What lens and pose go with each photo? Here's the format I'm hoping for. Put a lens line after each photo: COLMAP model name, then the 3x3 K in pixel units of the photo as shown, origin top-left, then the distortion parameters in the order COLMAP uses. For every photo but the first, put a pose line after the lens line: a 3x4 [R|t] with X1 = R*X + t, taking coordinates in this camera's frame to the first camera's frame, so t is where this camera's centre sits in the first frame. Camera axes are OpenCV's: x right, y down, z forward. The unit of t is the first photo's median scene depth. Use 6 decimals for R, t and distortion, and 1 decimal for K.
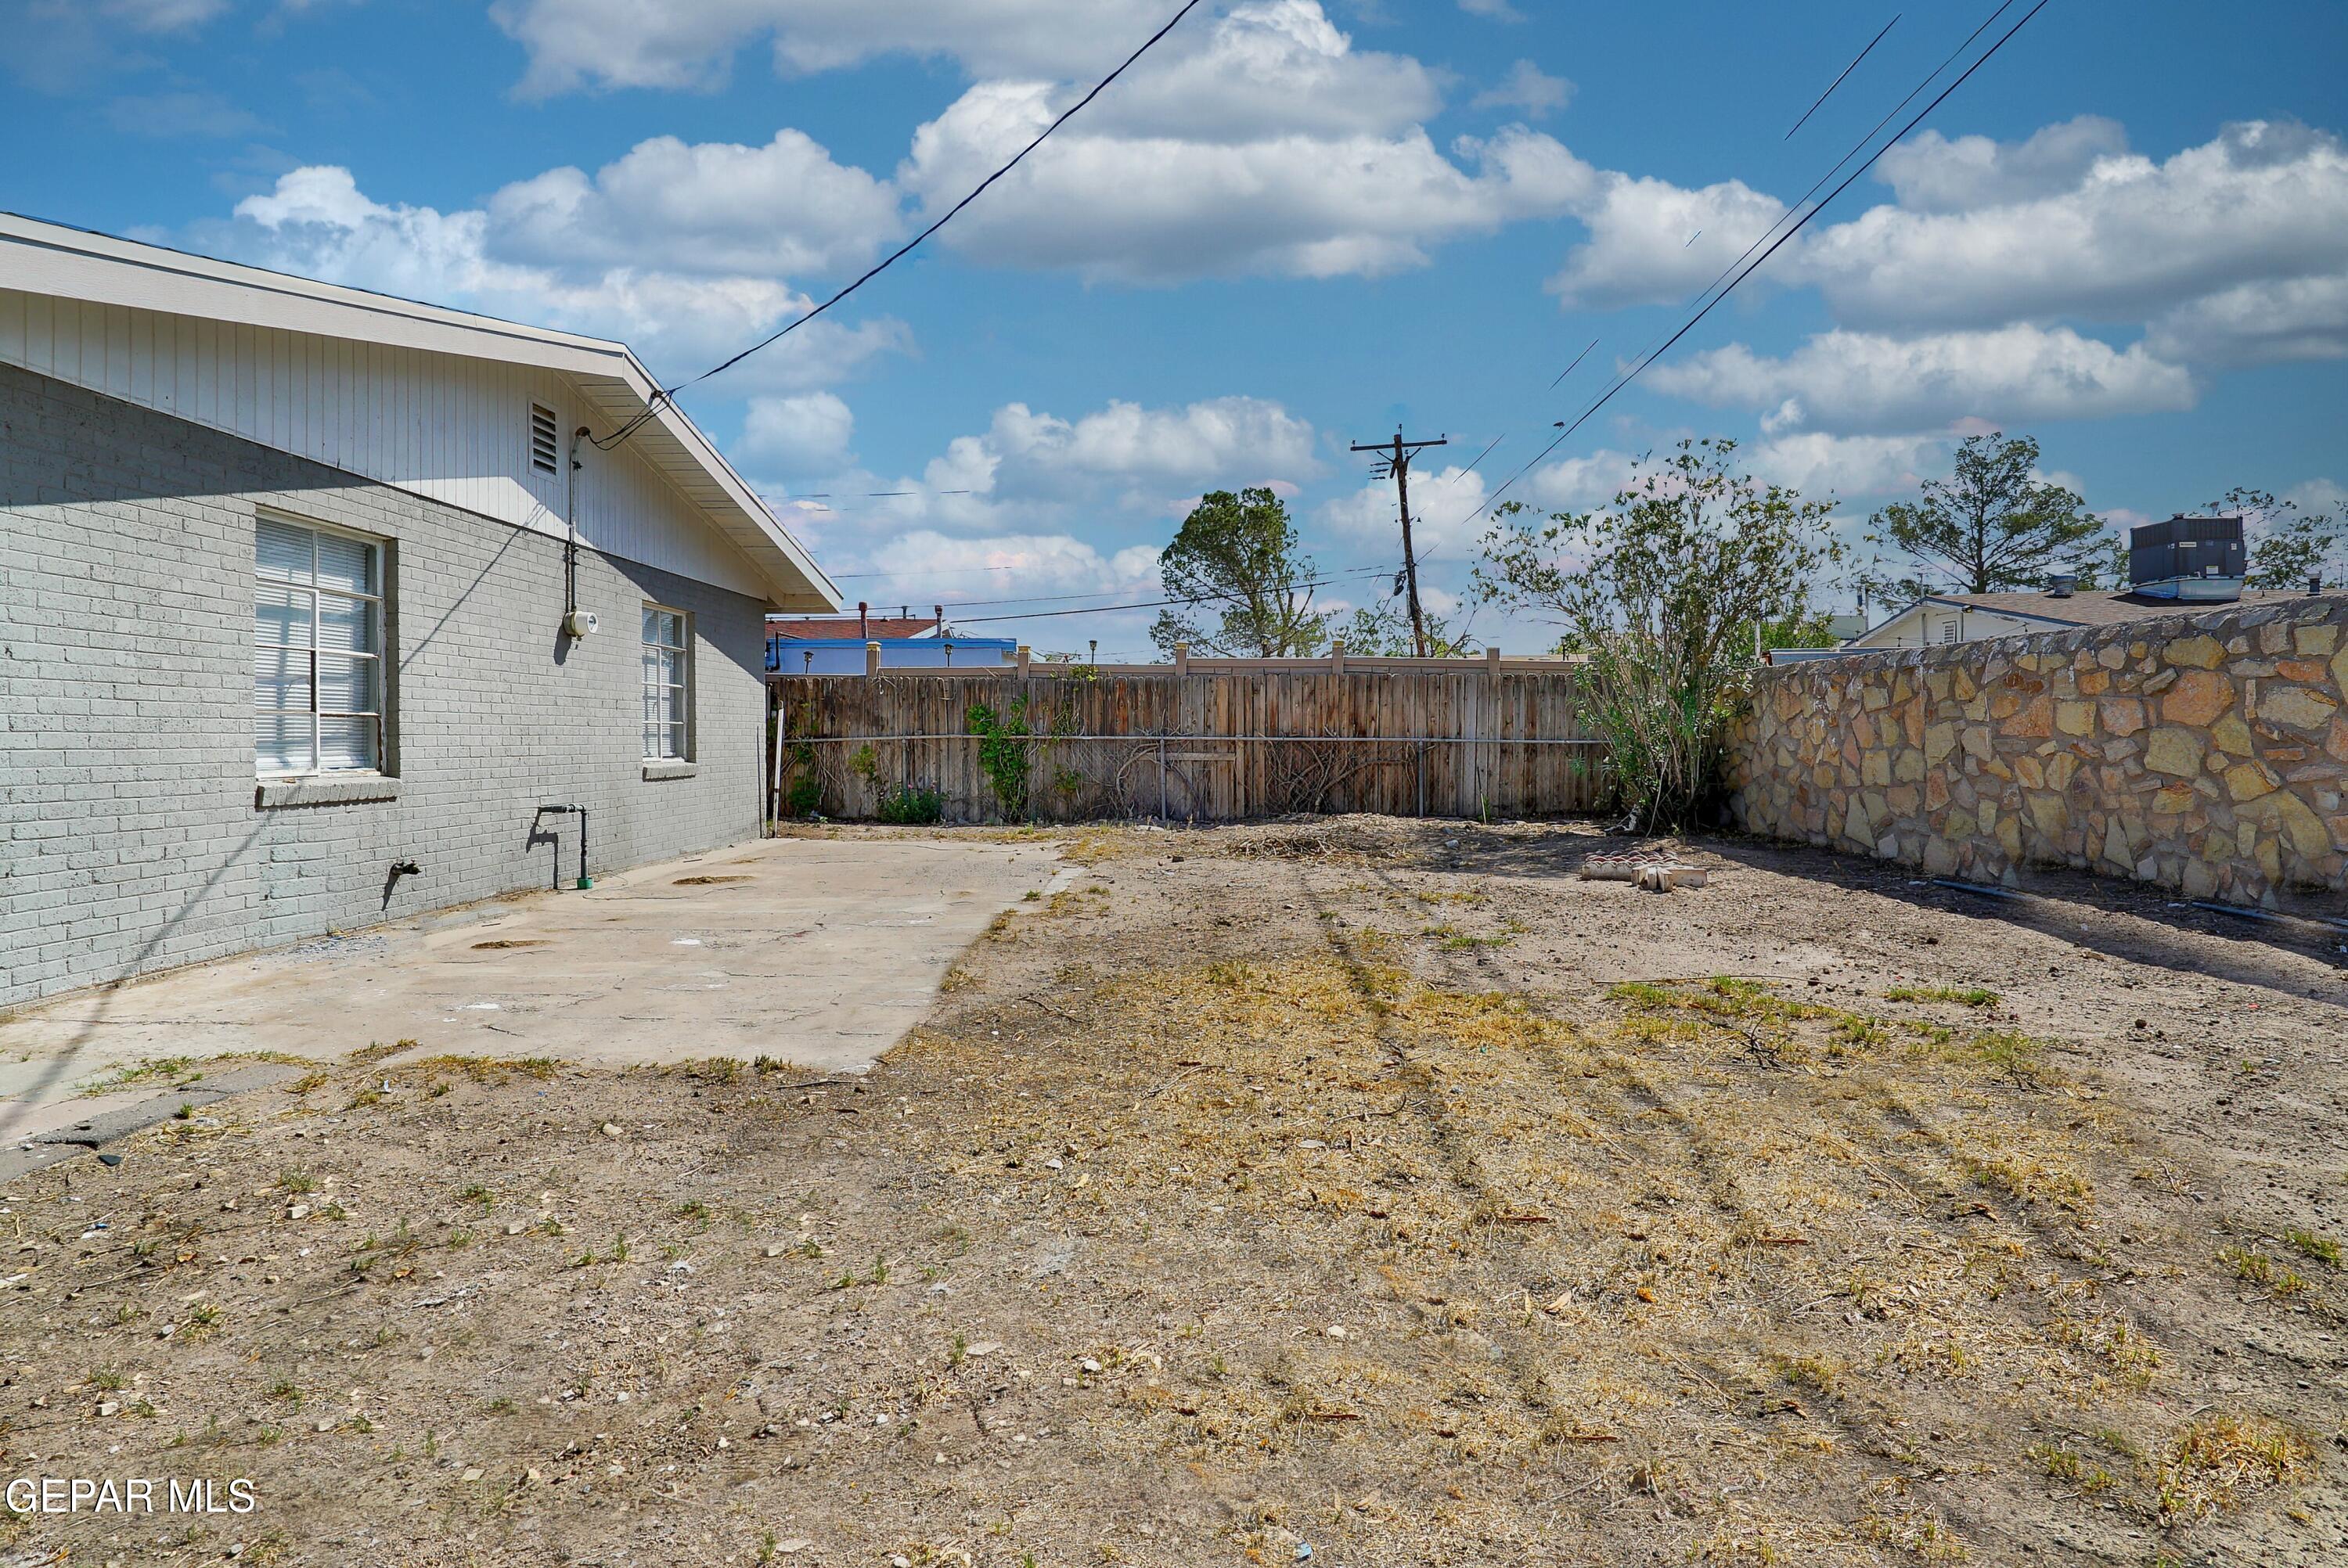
lens RADIAL K [[1138.3, 0, 1172.6], [0, 1138.3, 741.8], [0, 0, 1]] dist [-0.000676, -0.000027]
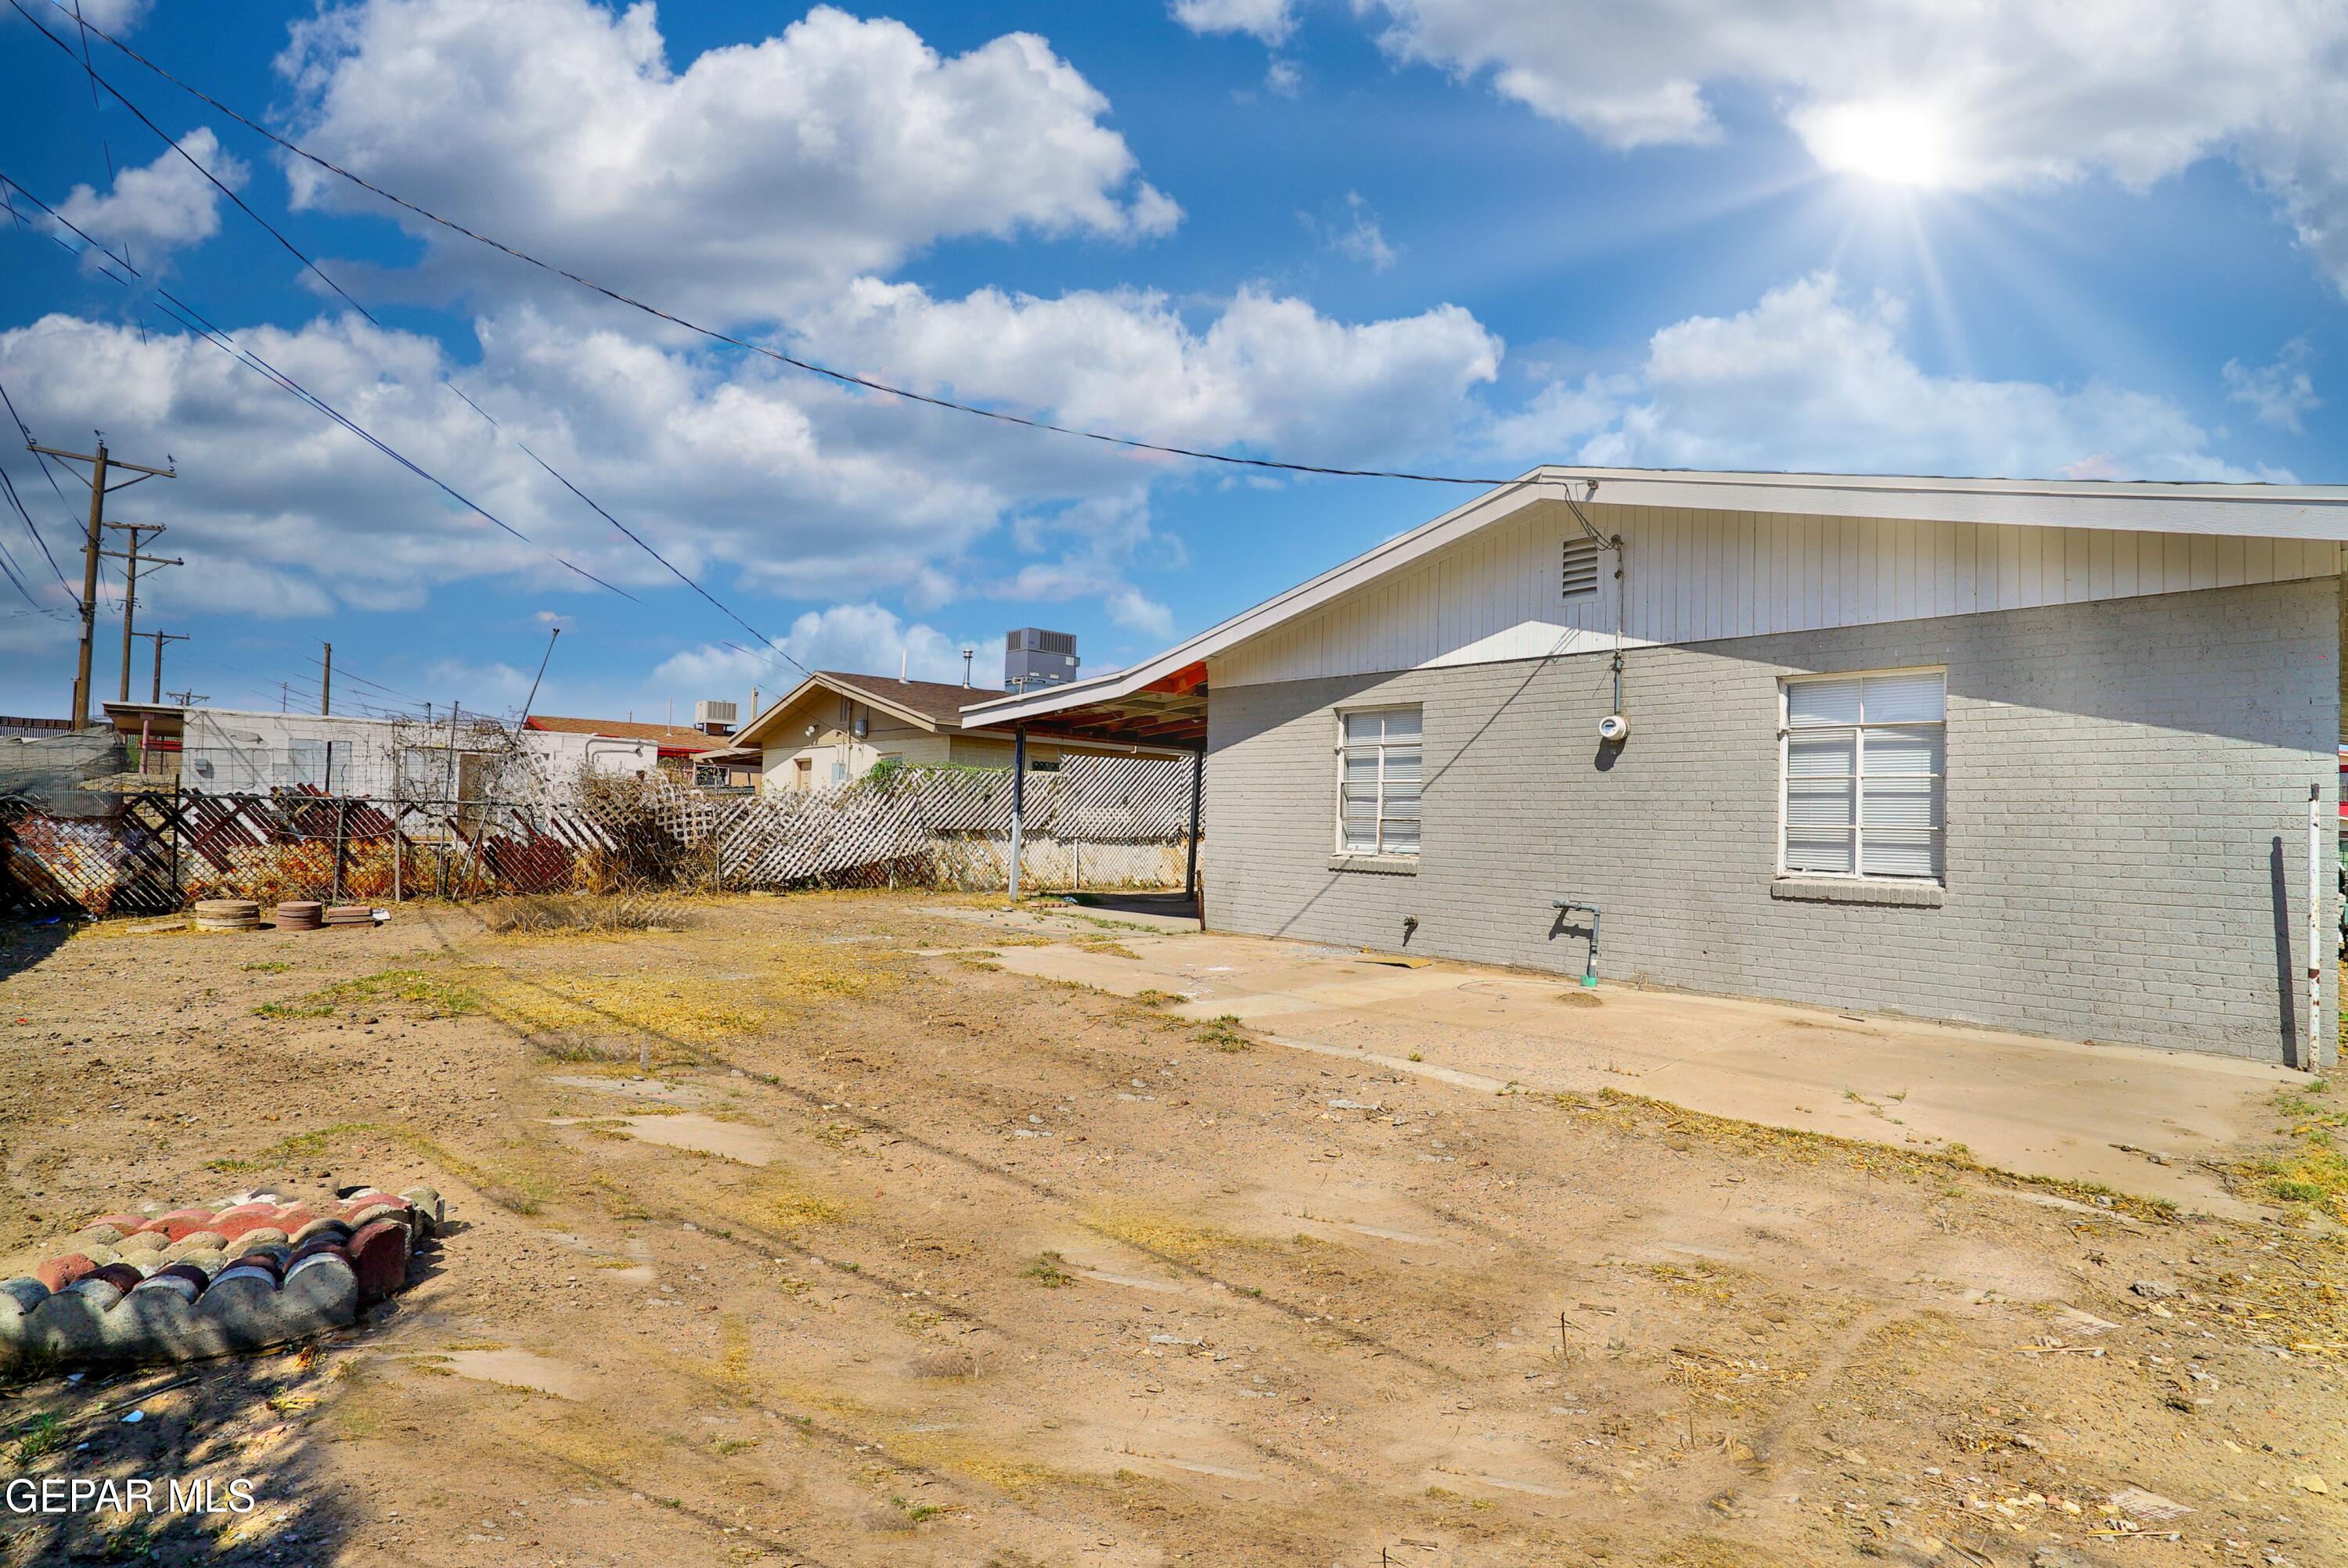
lens RADIAL K [[1119.1, 0, 1158.2], [0, 1119.1, 811.6], [0, 0, 1]] dist [-0.060881, 0.022306]
pose [[-0.735548, -0.027820, -0.676901, 0.488296], [-0.030272, 0.999508, -0.008184, -0.009911], [0.676796, 0.014472, -0.736028, 1.590887]]
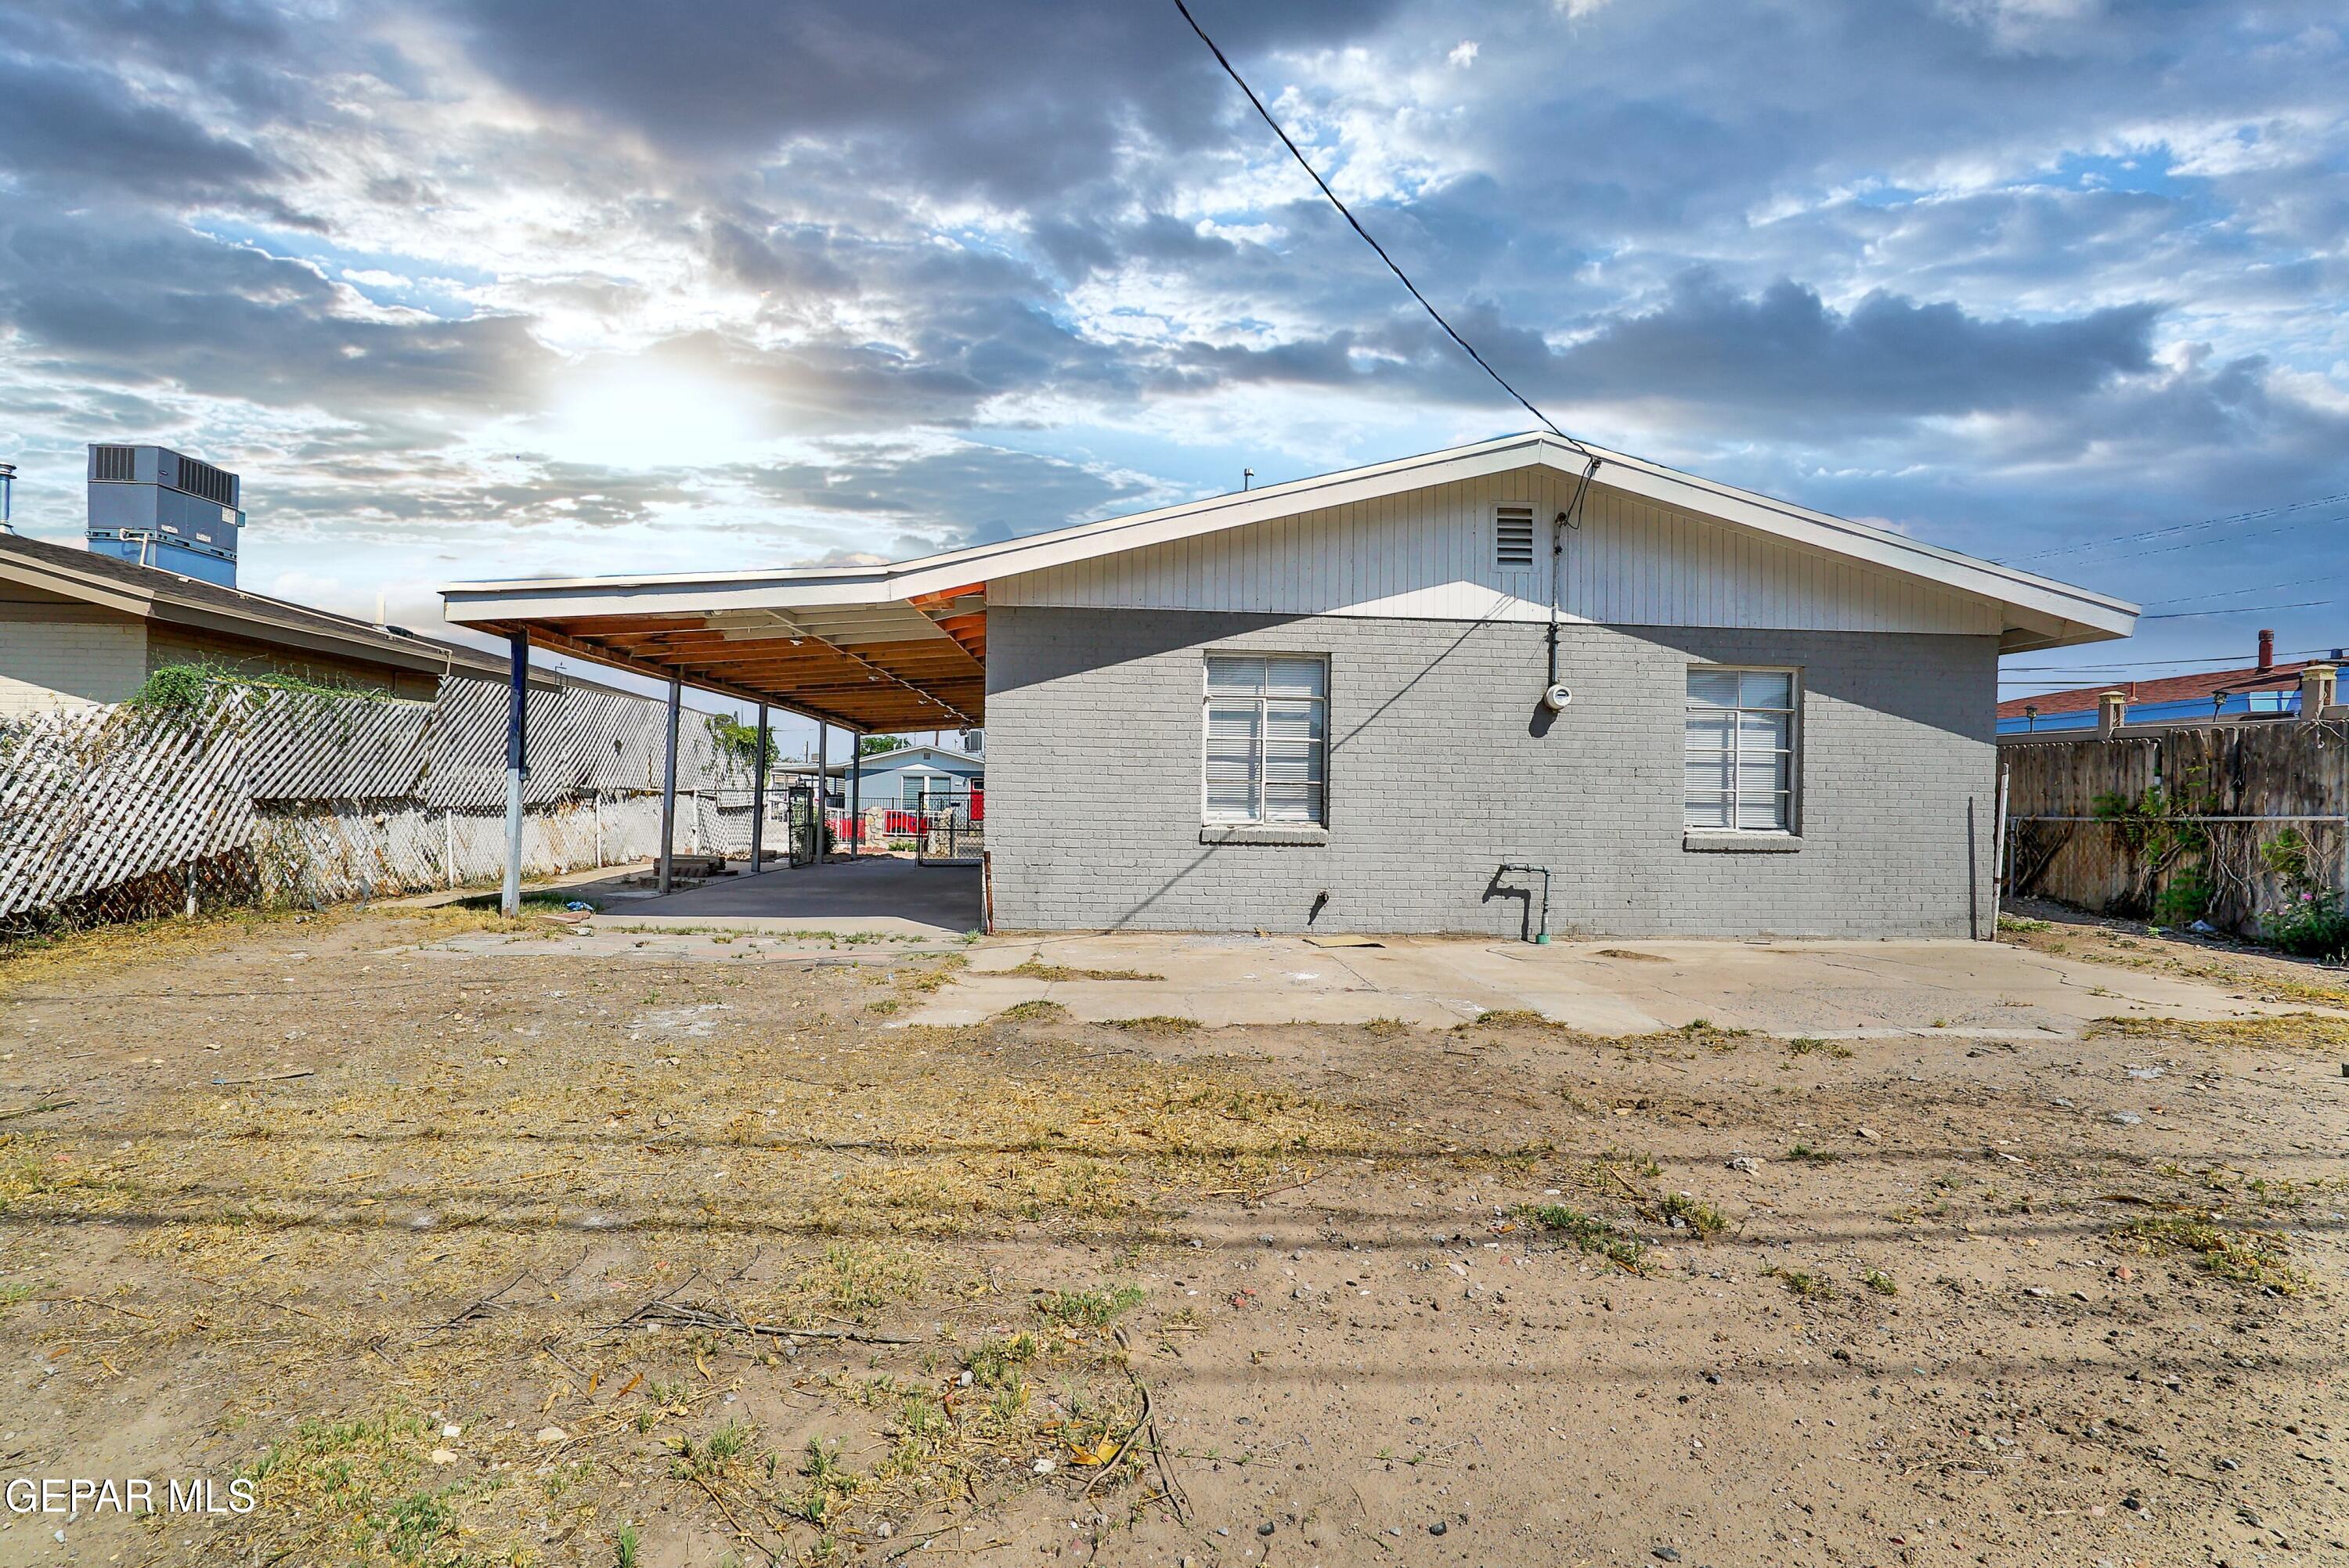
lens RADIAL K [[1119.6, 0, 1158.7], [0, 1119.6, 811.6], [0, 0, 1]] dist [-0.060881, 0.022306]
pose [[0.073908, 0.015601, -0.997143, 0.541141], [-0.020781, 0.999685, 0.014101, -0.003811], [0.997049, 0.019679, 0.074209, 0.603581]]
